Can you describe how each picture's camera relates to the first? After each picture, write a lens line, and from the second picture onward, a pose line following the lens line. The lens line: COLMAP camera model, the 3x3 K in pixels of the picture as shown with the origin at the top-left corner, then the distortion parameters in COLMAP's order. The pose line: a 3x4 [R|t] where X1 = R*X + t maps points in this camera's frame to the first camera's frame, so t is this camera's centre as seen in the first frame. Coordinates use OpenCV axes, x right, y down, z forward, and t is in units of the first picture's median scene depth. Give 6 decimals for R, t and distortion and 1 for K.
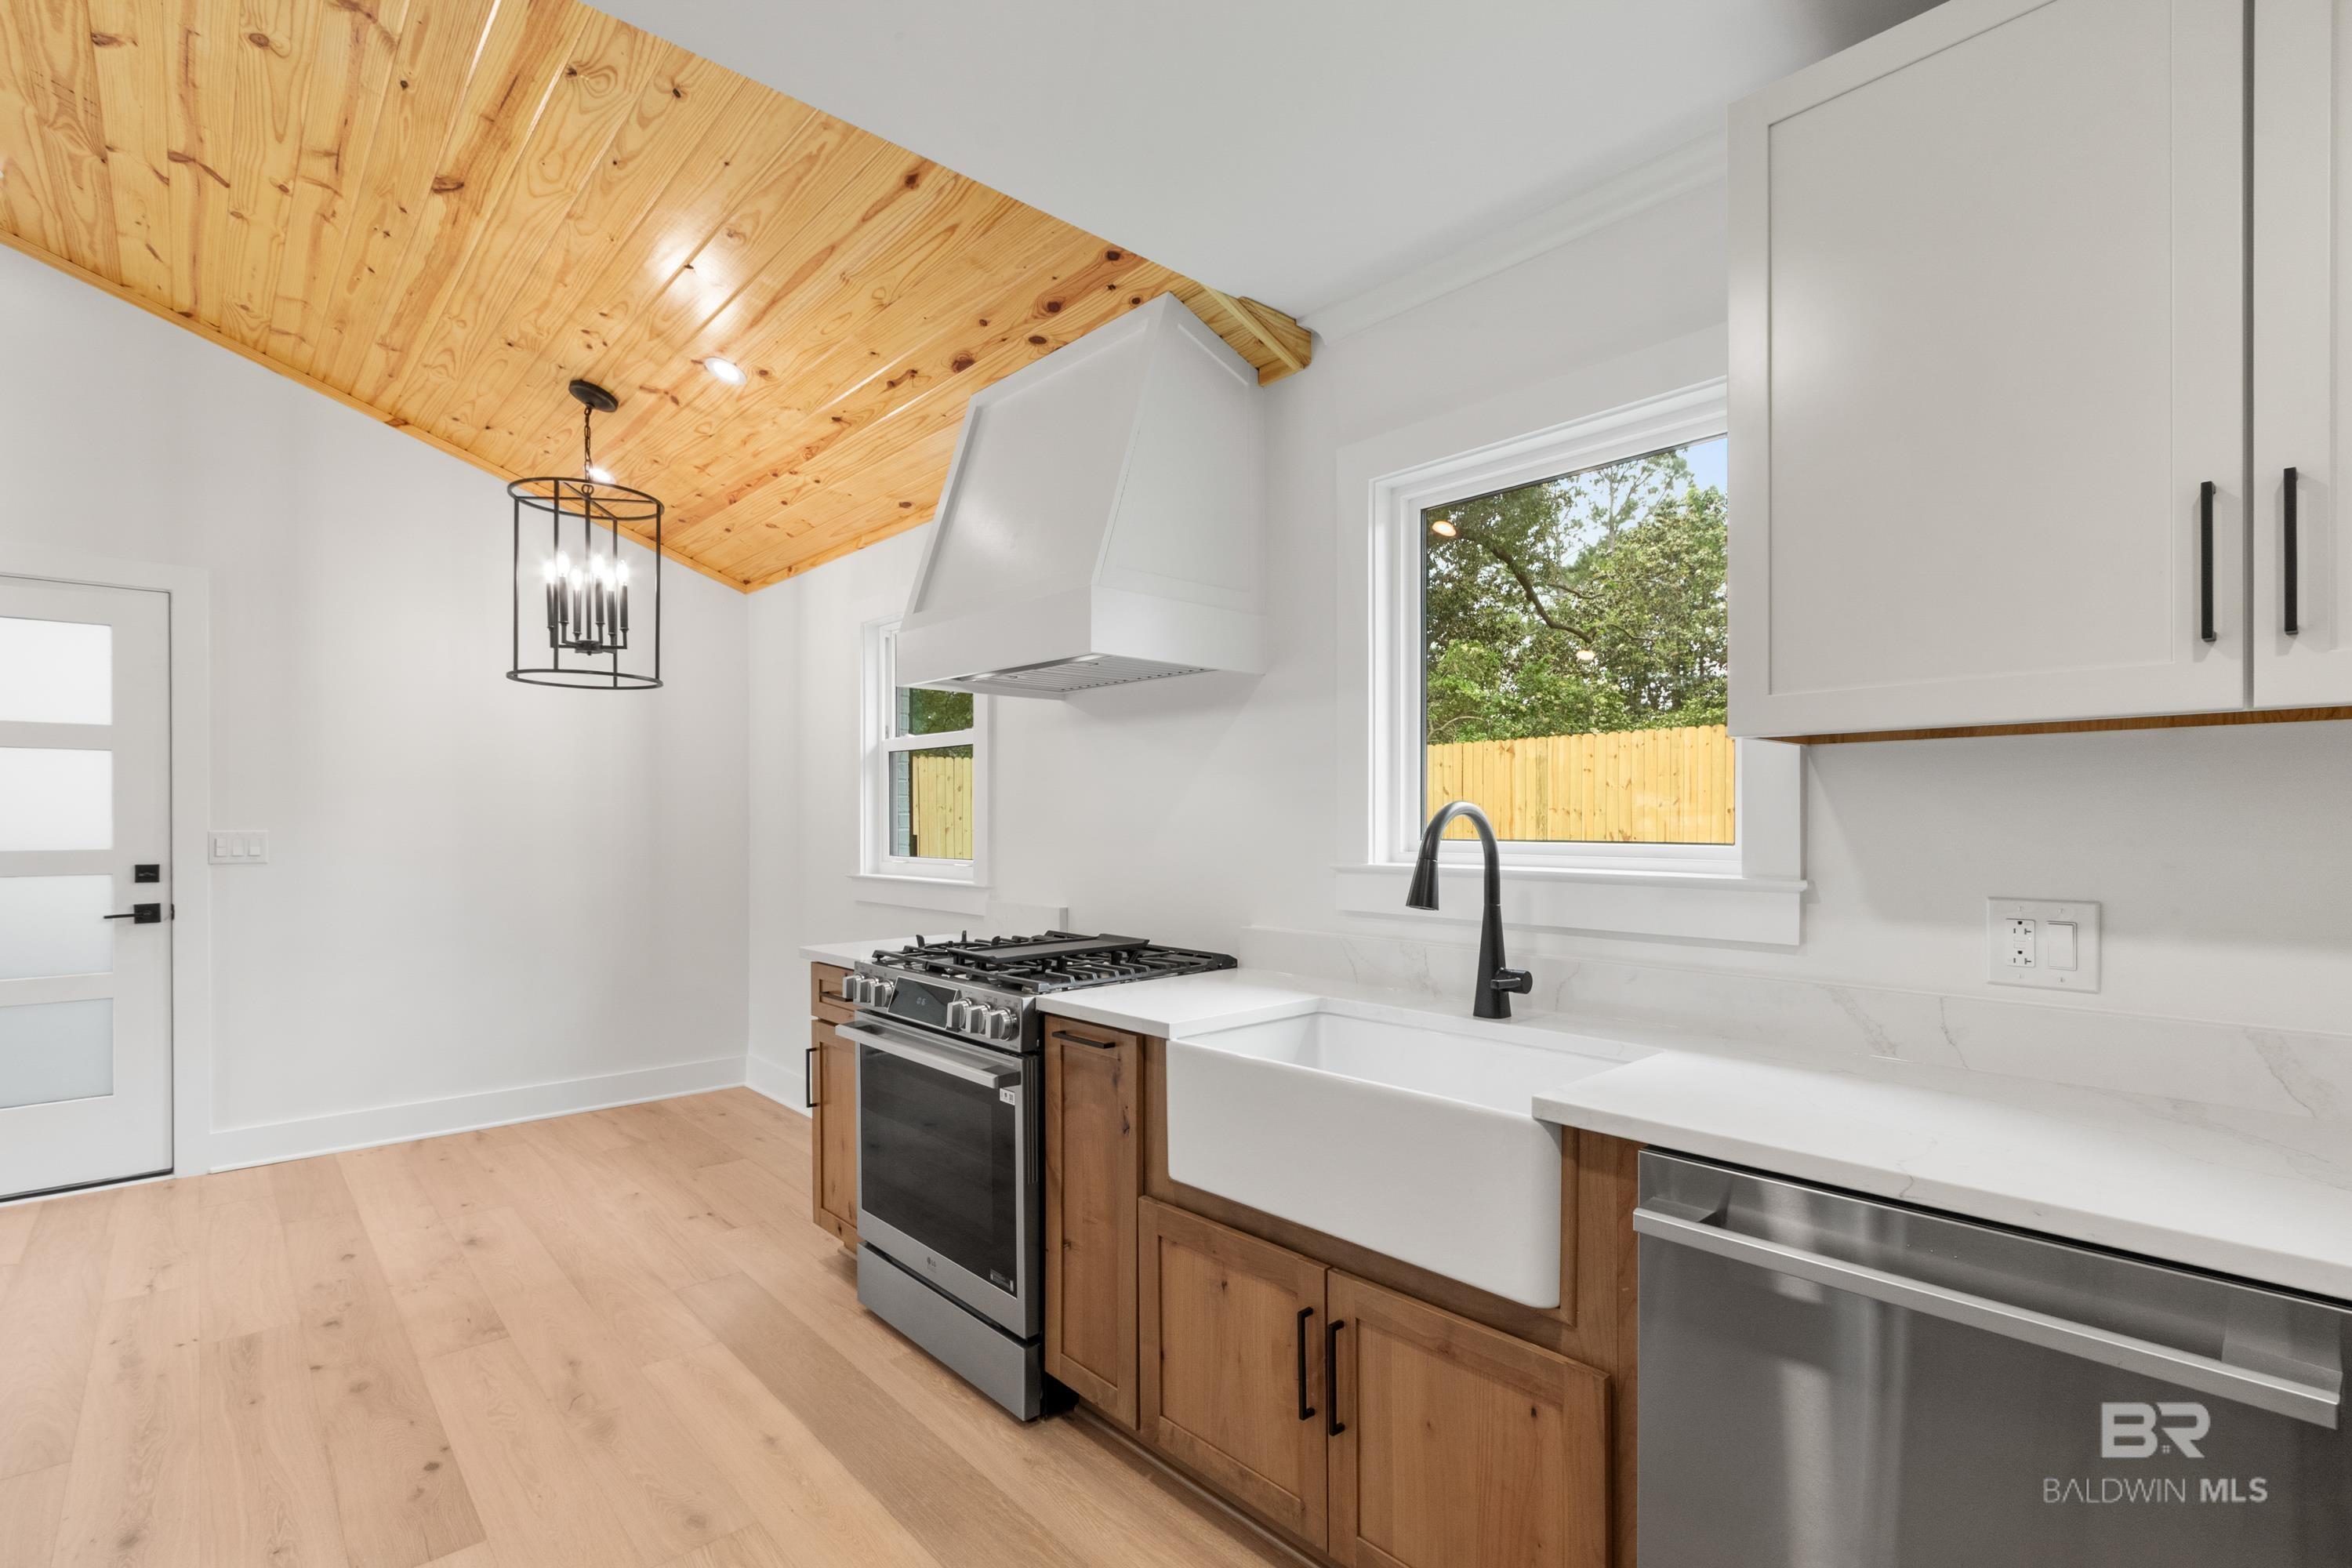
lens RADIAL K [[1068.7, 0, 1162.3], [0, 1068.7, 821.0], [0, 0, 1]] dist [0.000339, -0.000057]
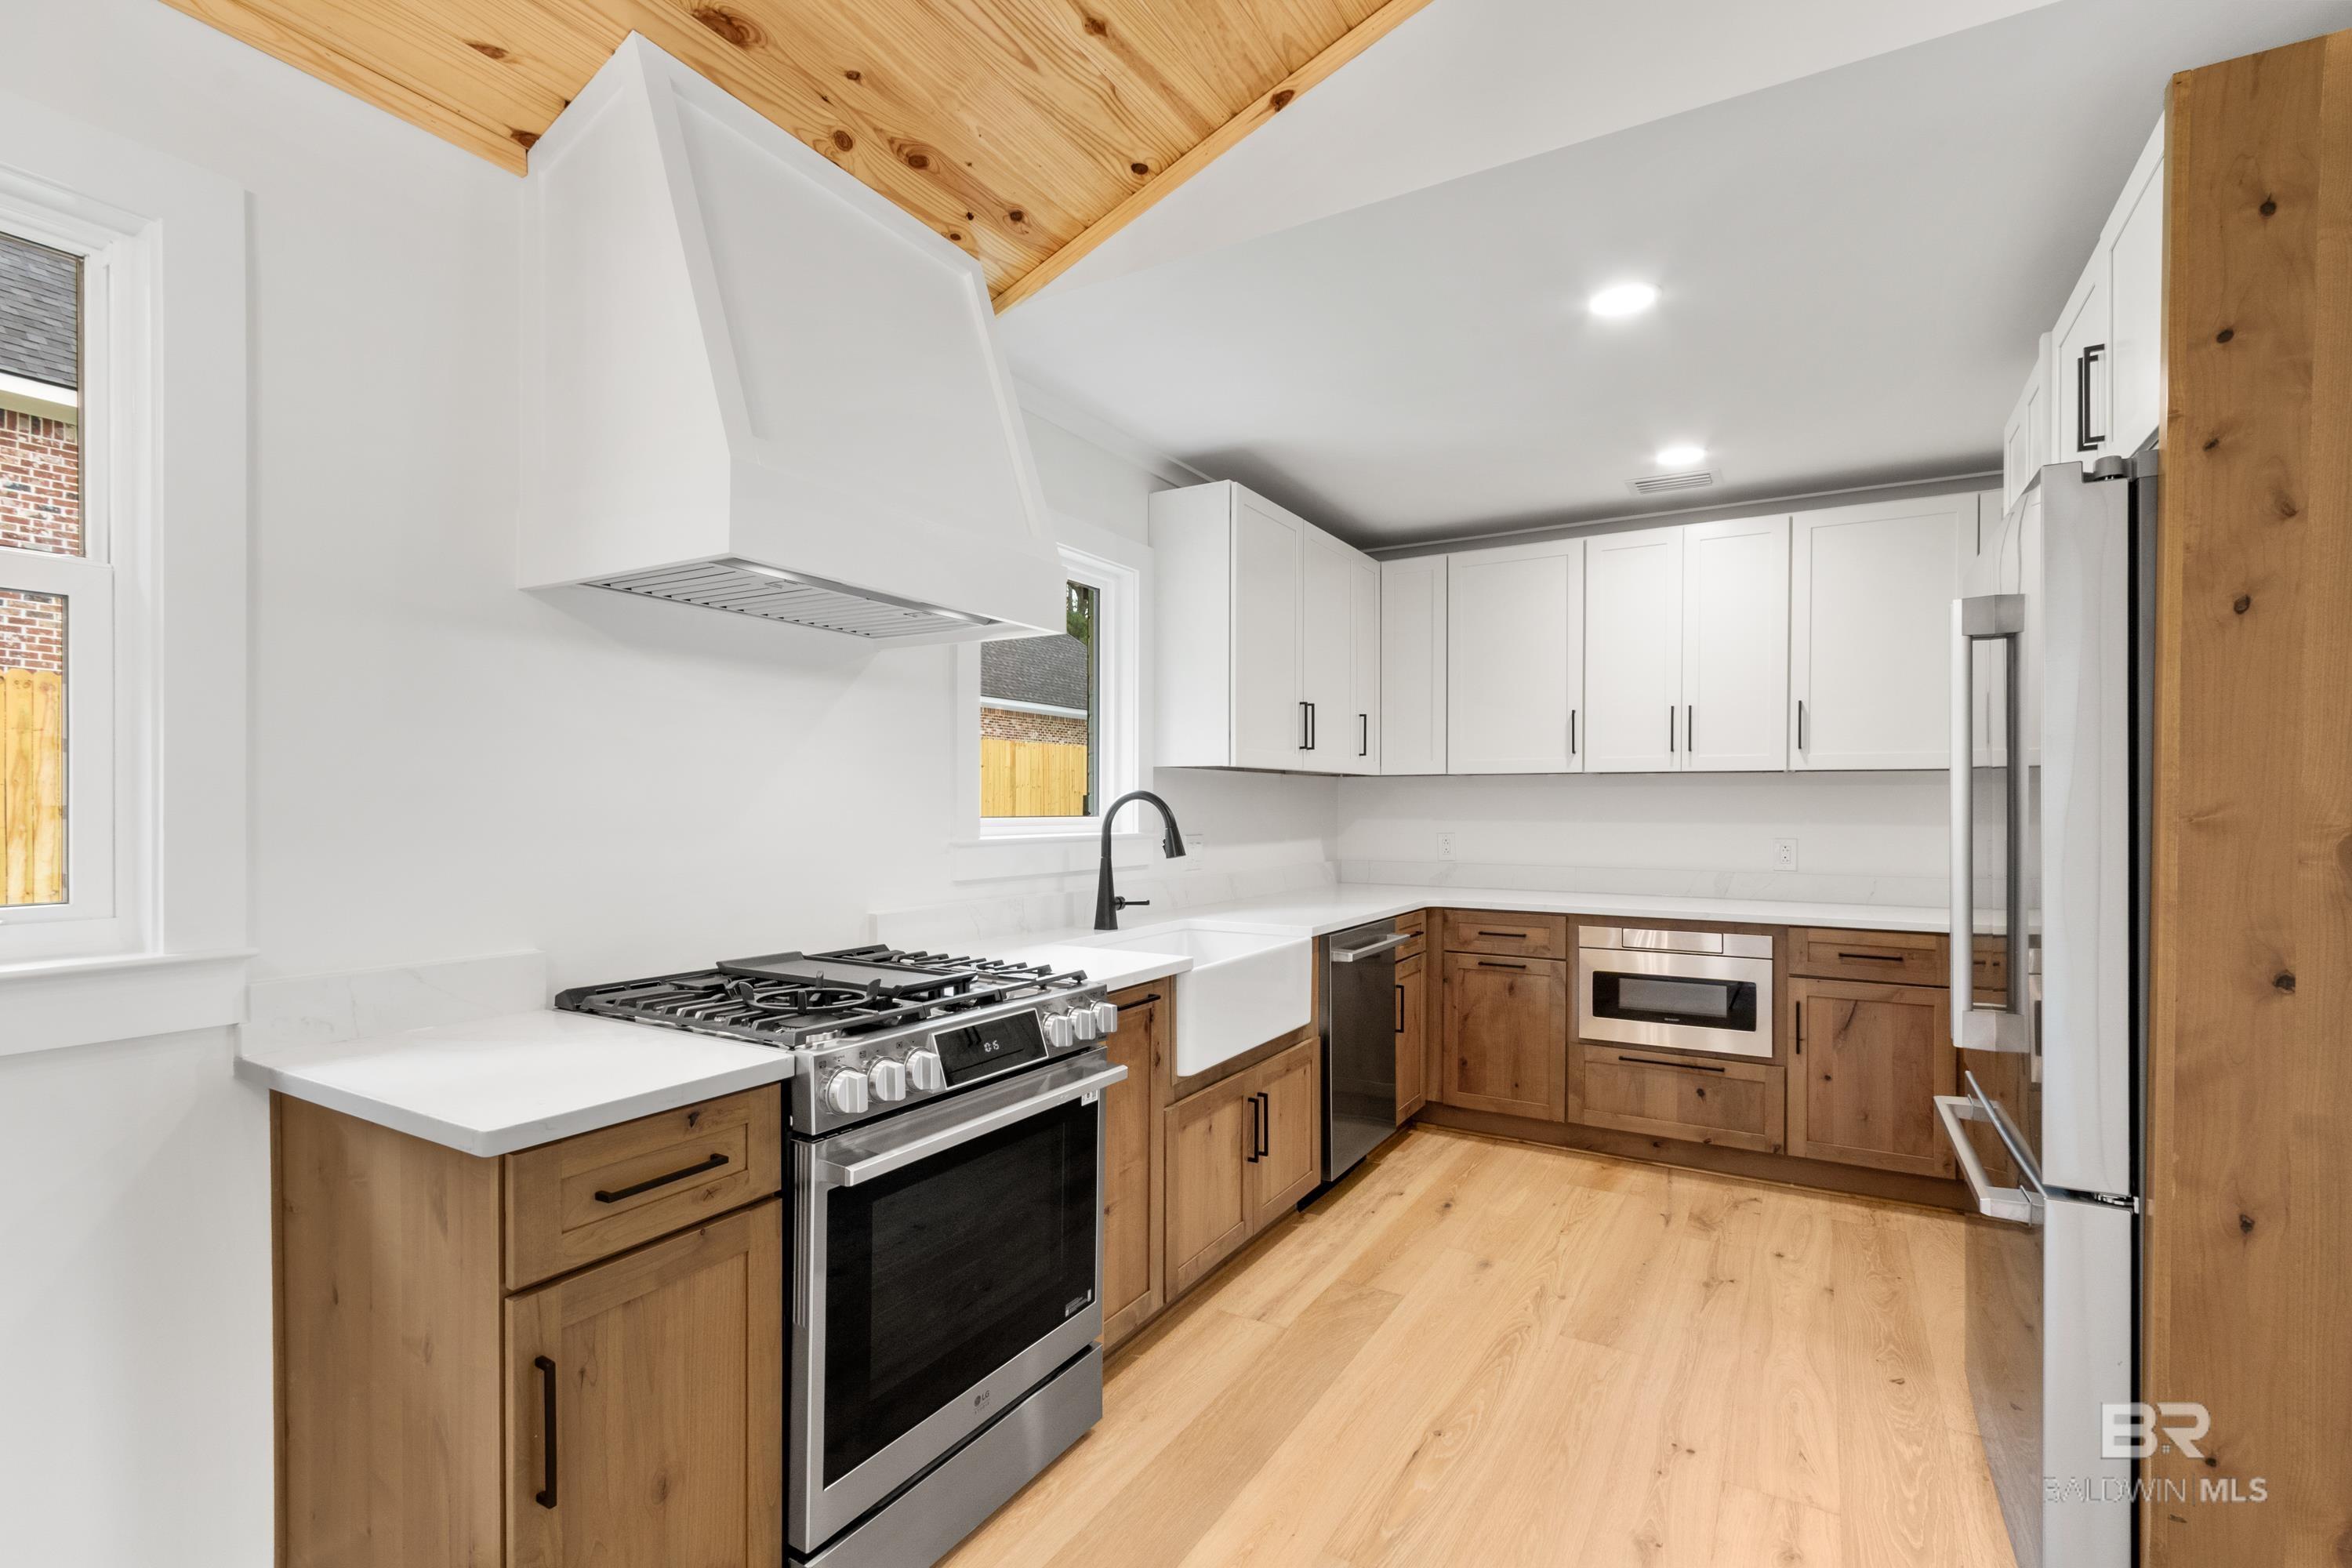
lens RADIAL K [[1077.5, 0, 1167.6], [0, 1077.5, 807.1], [0, 0, 1]] dist [0.000448, -0.000101]
pose [[-0.290769, -0.001447, 0.956792, -1.023914], [-0.001553, 0.999998, 0.001041, 0.003706], [-0.956792, -0.001183, -0.290771, 1.160167]]
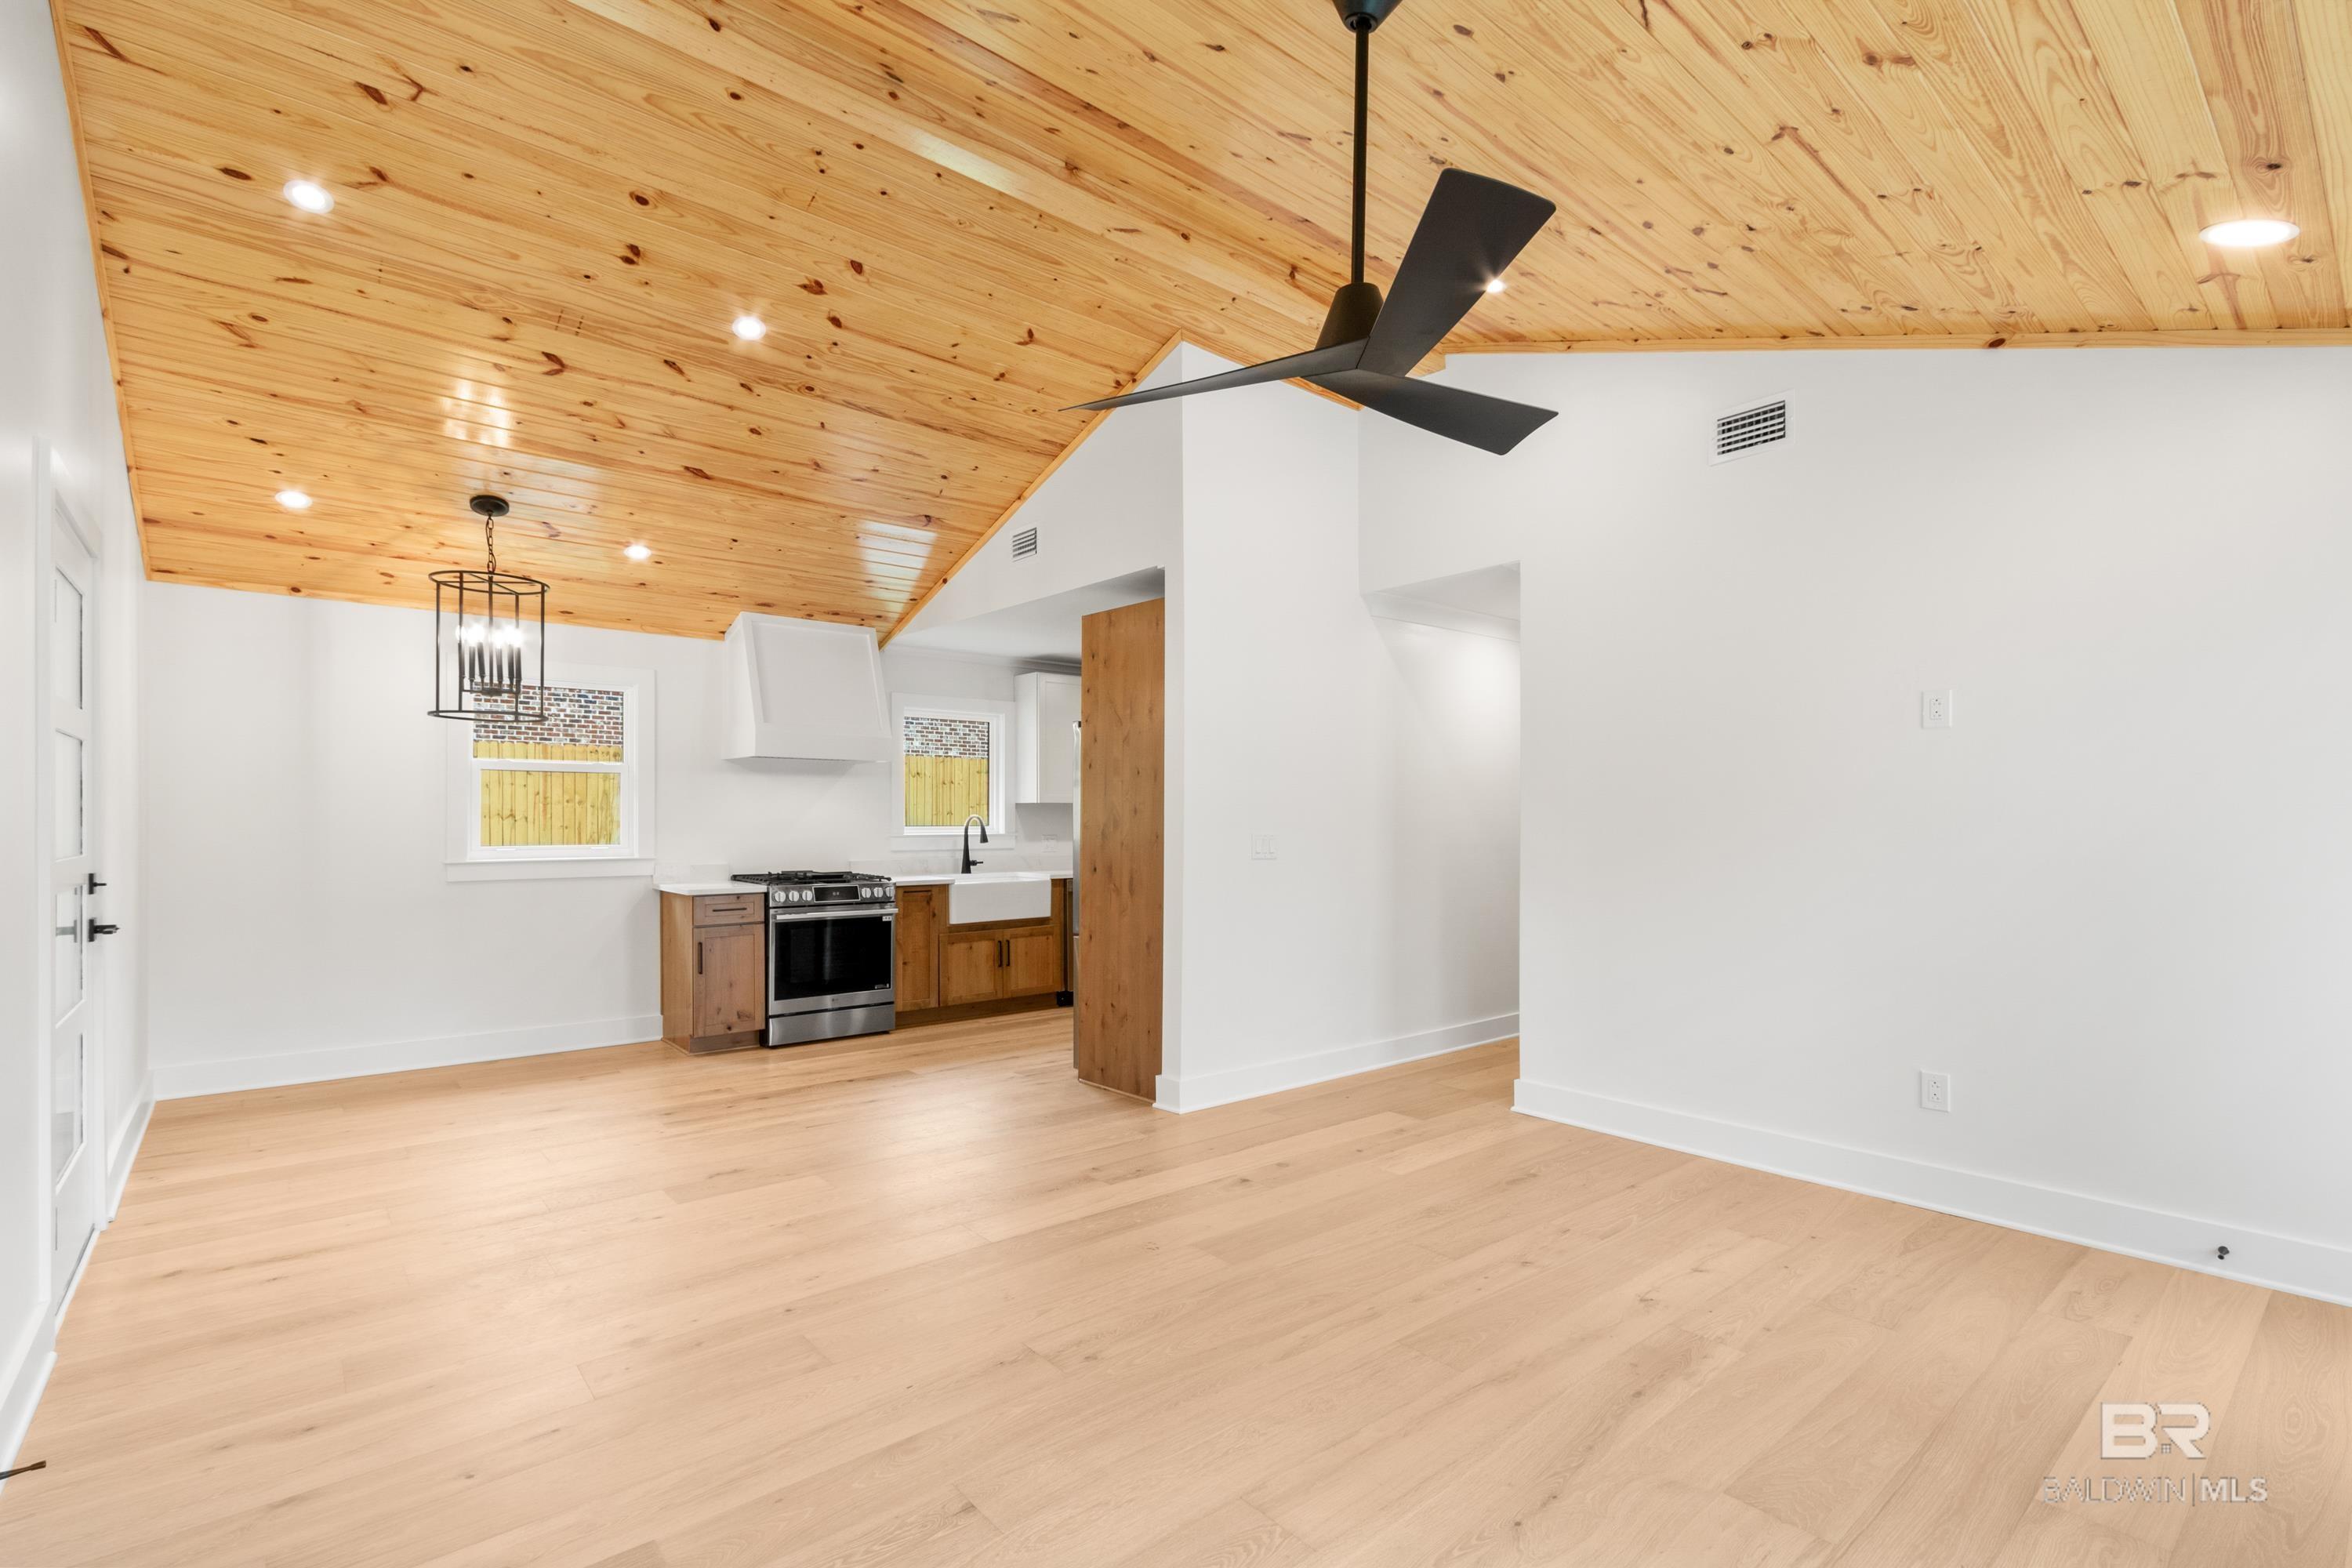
lens RADIAL K [[1068.7, 0, 1162.3], [0, 1068.7, 821.0], [0, 0, 1]] dist [0.000339, -0.000057]
pose [[0.043342, -0.003138, 0.999055, -2.805825], [-0.001259, 0.999994, 0.003196, -0.008873], [-0.999059, -0.001396, 0.043338, 0.147446]]
